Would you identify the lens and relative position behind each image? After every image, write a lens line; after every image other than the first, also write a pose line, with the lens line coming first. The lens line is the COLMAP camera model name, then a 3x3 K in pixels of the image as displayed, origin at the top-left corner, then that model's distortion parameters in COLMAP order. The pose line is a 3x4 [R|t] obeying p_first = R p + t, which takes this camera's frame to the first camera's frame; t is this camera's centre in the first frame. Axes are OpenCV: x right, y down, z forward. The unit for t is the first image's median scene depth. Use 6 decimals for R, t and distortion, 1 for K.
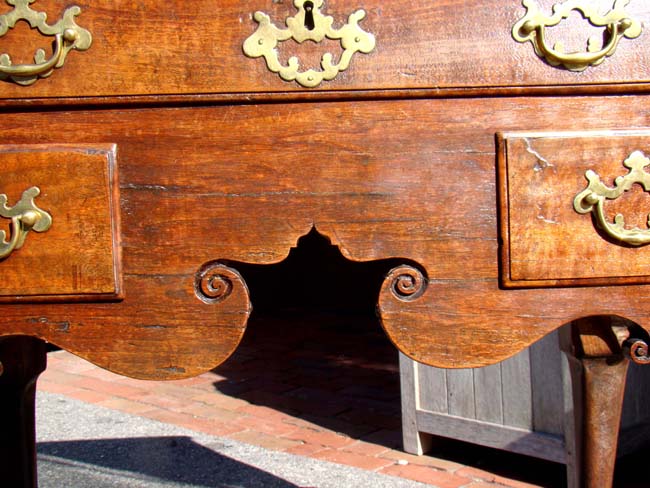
lens RADIAL K [[893.2, 0, 325.0], [0, 893.2, 244.0], [0, 0, 1]] dist [0.031261, 0.039163]
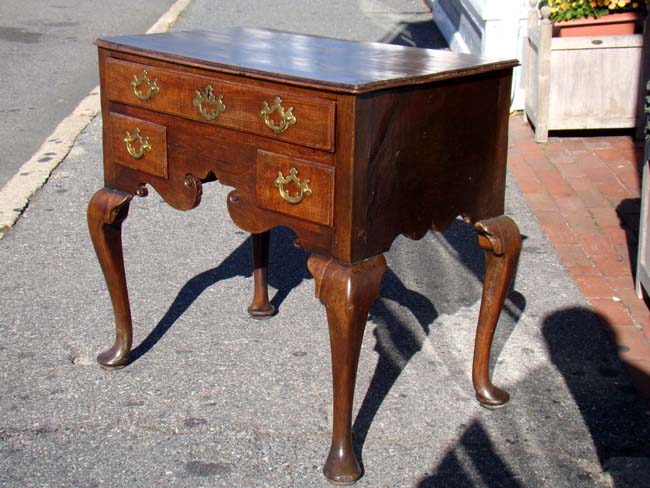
lens RADIAL K [[1135.6, 0, 325.0], [0, 1135.6, 244.0], [0, 0, 1]] dist [0.289401, -0.033668]
pose [[0.687157, 0.258577, -0.678936, 2.693267], [-0.067168, 0.953127, 0.295022, -0.867058], [0.723398, -0.157123, 0.672315, -1.156624]]
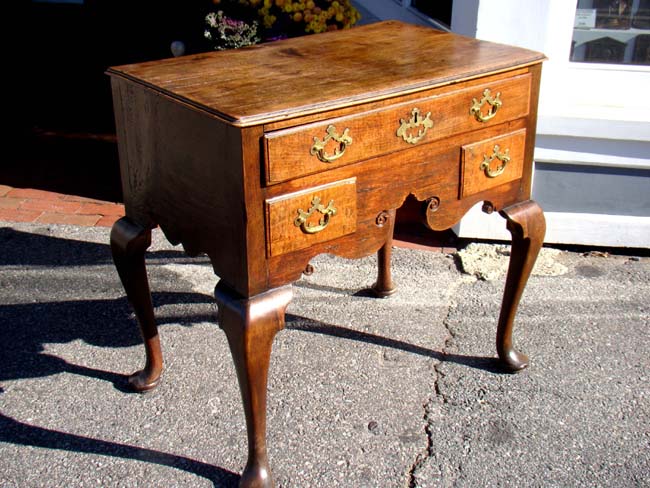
lens RADIAL K [[893.2, 0, 325.0], [0, 893.2, 244.0], [0, 0, 1]] dist [0.031261, 0.039163]
pose [[0.814653, -0.214007, 0.539019, -1.707662], [-0.002039, 0.928363, 0.371670, -0.875205], [-0.579945, -0.303881, 0.755857, -0.929140]]
